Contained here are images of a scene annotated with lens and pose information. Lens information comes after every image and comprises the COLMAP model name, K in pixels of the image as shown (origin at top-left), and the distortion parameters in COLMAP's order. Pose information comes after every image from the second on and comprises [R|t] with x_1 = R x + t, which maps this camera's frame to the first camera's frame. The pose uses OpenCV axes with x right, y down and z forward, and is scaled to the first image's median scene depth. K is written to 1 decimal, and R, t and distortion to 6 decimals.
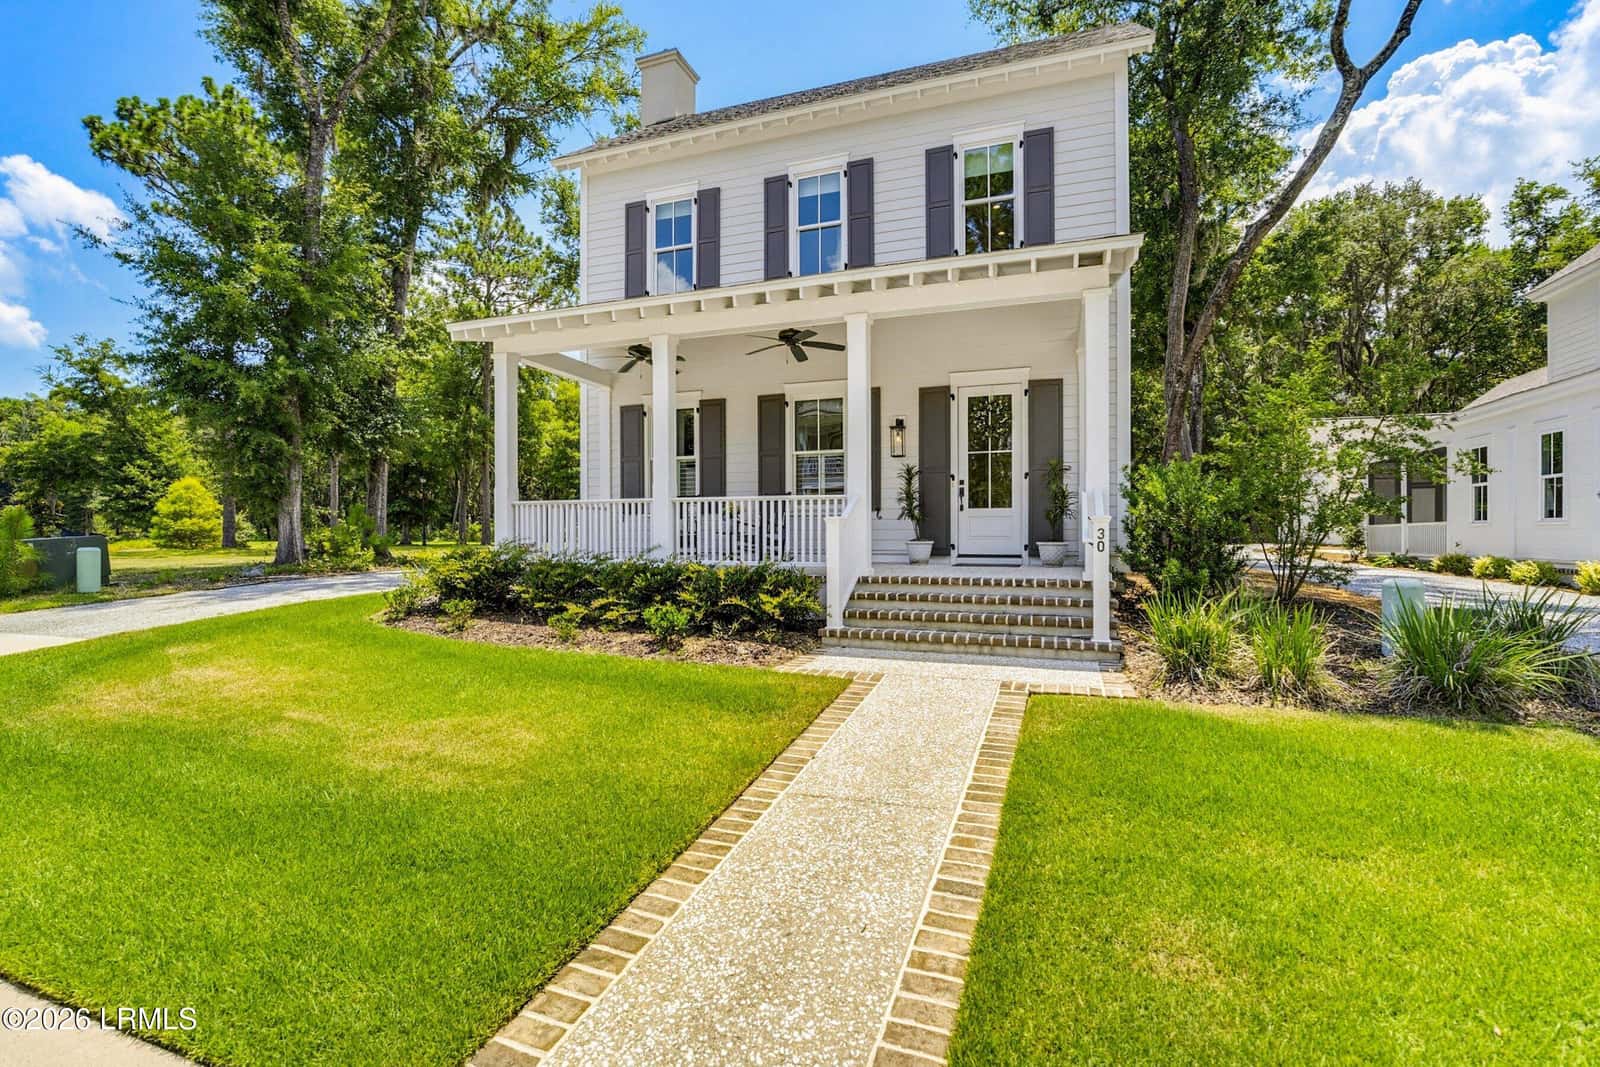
lens RADIAL K [[685.0, 0, 848.1], [0, 685.0, 531.8], [0, 0, 1]] dist [-0.012421, -0.000090]
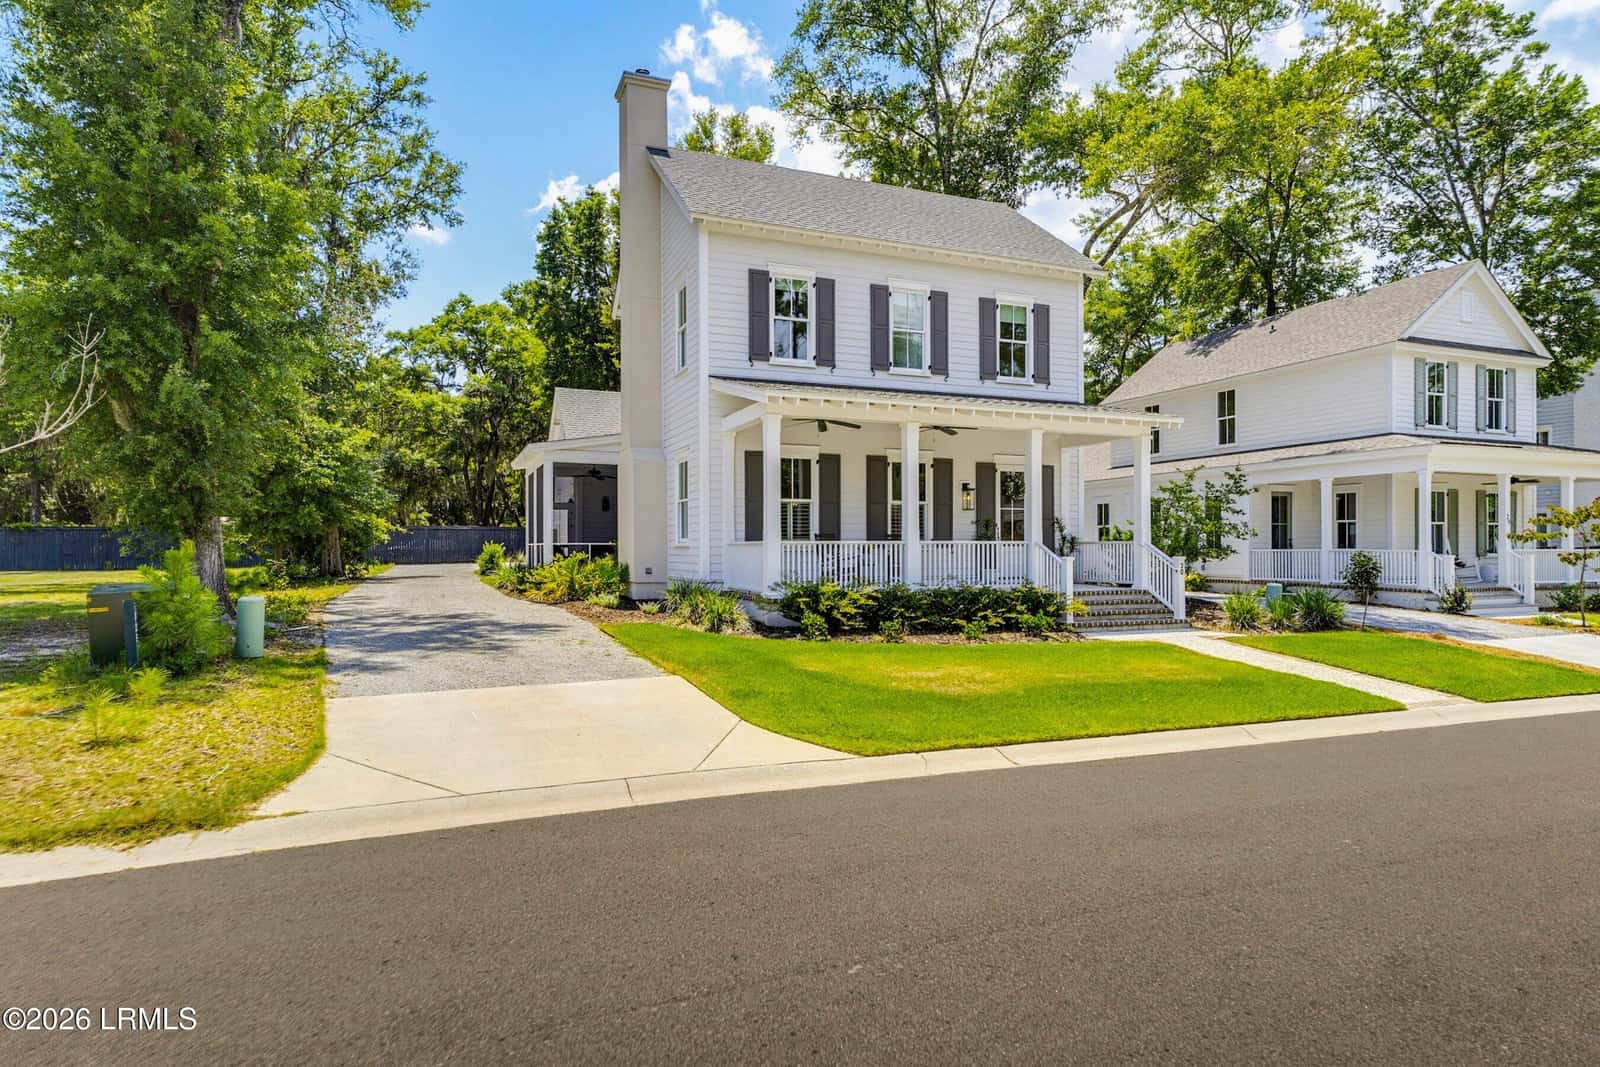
lens RADIAL K [[797.3, 0, 795.9], [0, 797.3, 545.3], [0, 0, 1]] dist [0.011252, -0.001695]
pose [[0.780744, 0.002637, 0.624846, -1.248113], [0.002547, 0.999969, -0.007402, -0.025661], [-0.624846, 0.007370, 0.780713, -0.067787]]
